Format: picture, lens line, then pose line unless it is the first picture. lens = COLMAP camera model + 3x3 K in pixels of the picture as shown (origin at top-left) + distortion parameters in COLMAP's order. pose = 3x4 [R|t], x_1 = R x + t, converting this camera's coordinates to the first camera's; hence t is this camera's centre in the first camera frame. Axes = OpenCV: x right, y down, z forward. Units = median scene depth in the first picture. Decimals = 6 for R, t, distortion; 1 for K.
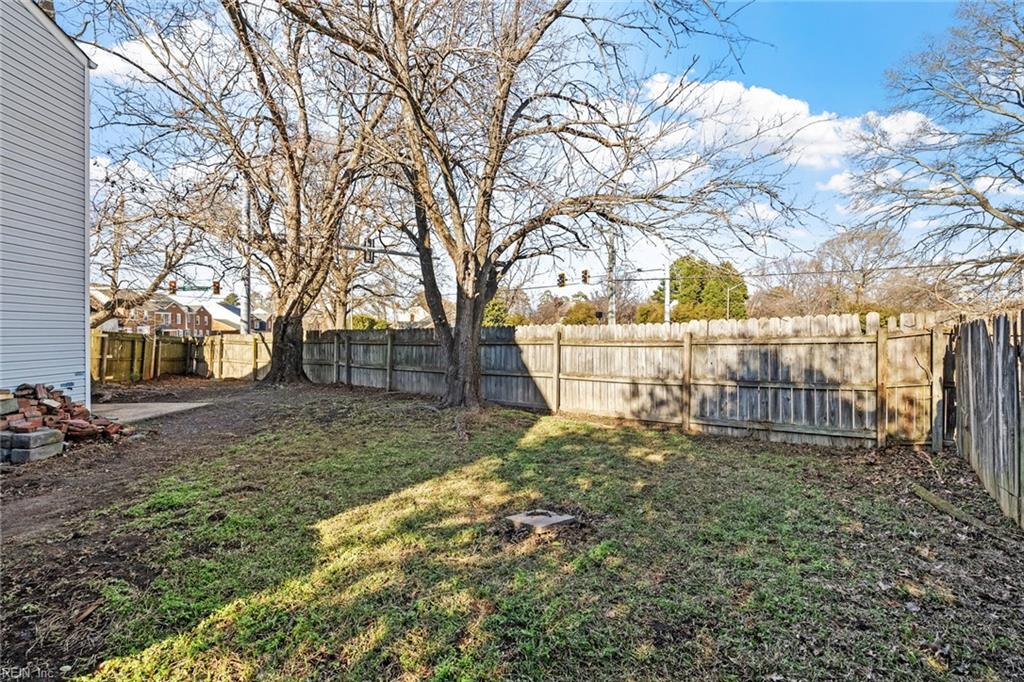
lens RADIAL K [[471.4, 0, 514.5], [0, 471.4, 335.4], [0, 0, 1]] dist [-0.007394, 0.004214]
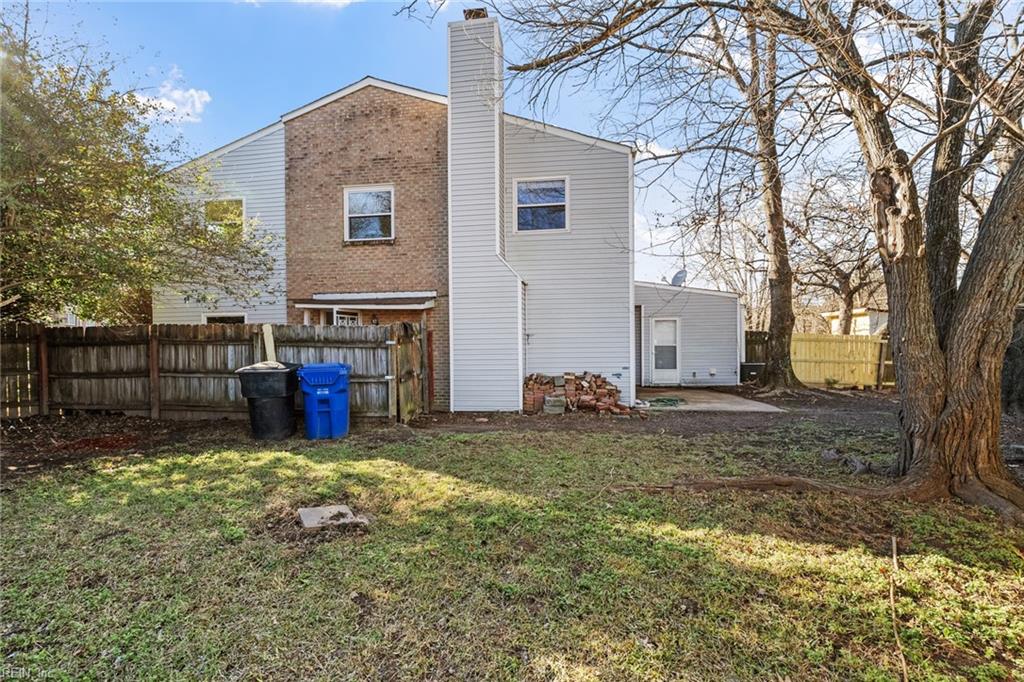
lens RADIAL K [[471.4, 0, 514.7], [0, 471.4, 341.9], [0, 0, 1]] dist [-0.007394, 0.004214]
pose [[-0.130407, 0.004894, -0.991449, 1.021680], [-0.000311, 0.999988, 0.004977, -0.014841], [0.991461, 0.000957, -0.130403, 1.487225]]
